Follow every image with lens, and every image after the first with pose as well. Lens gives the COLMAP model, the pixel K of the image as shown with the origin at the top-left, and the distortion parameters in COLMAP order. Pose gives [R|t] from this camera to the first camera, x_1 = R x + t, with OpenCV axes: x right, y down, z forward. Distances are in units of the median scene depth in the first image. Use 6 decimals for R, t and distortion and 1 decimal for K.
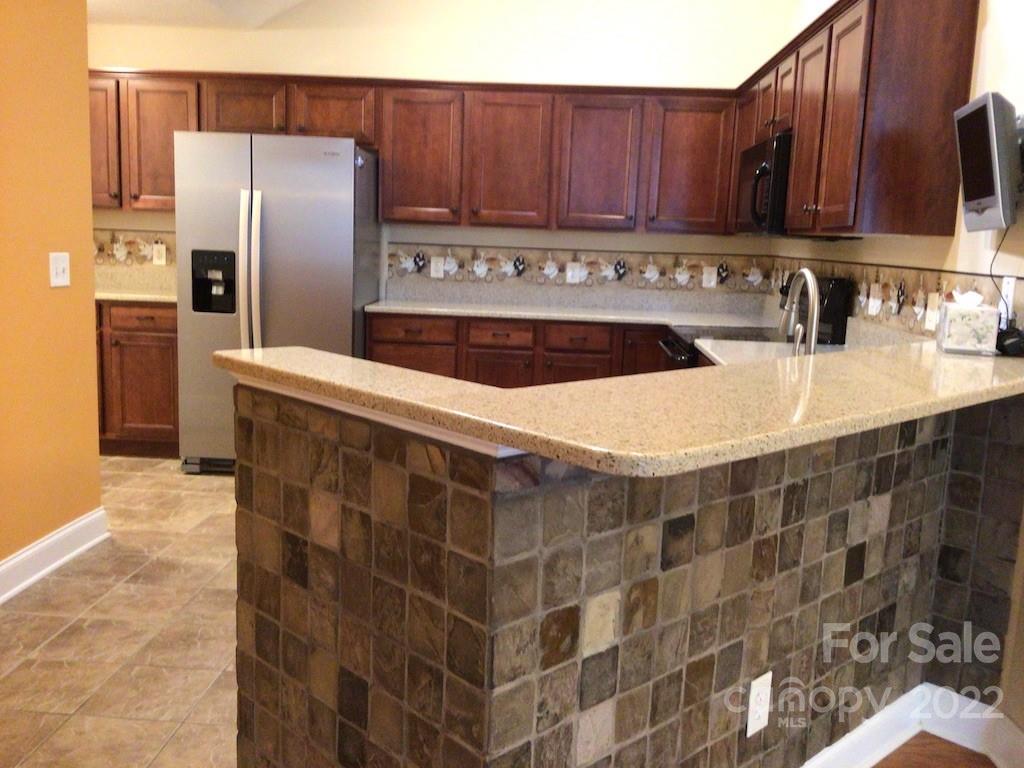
lens RADIAL K [[902.0, 0, 515.6], [0, 902.0, 385.2], [0, 0, 1]] dist [0.015037, 0.002895]
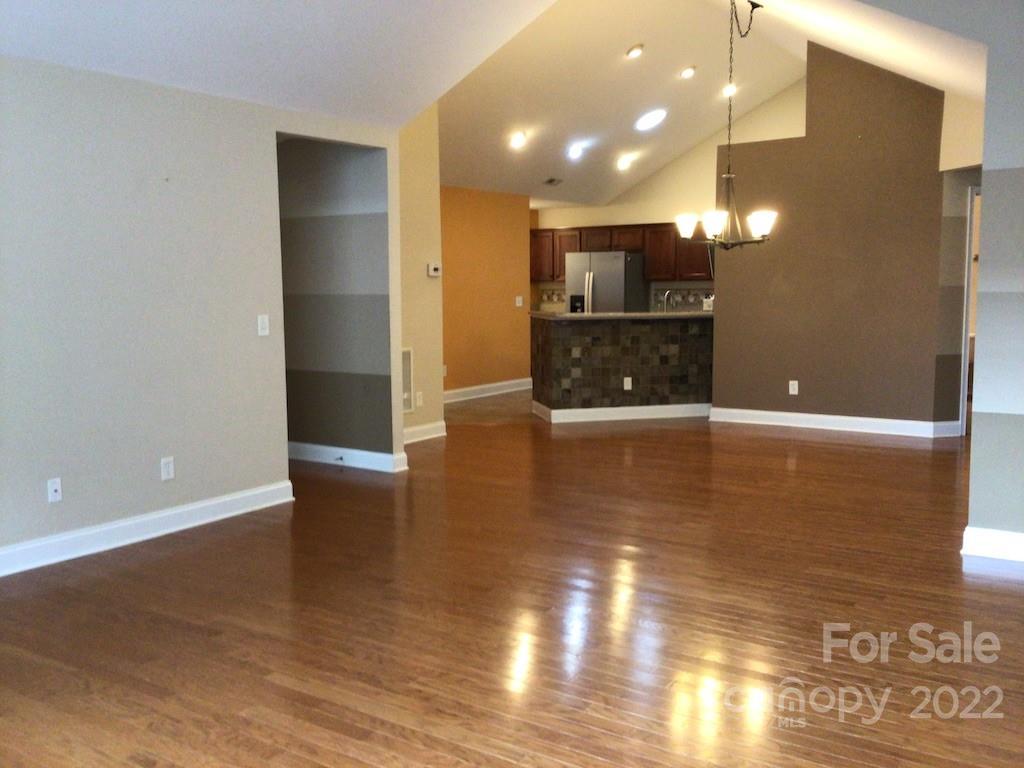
lens RADIAL K [[902.0, 0, 512.3], [0, 902.0, 384.4], [0, 0, 1]] dist [0.015037, 0.002895]
pose [[0.843665, 0.010877, -0.536761, 0.970311], [-0.043023, 0.997949, -0.047398, 0.257965], [0.535144, 0.063081, 0.842402, -1.386069]]
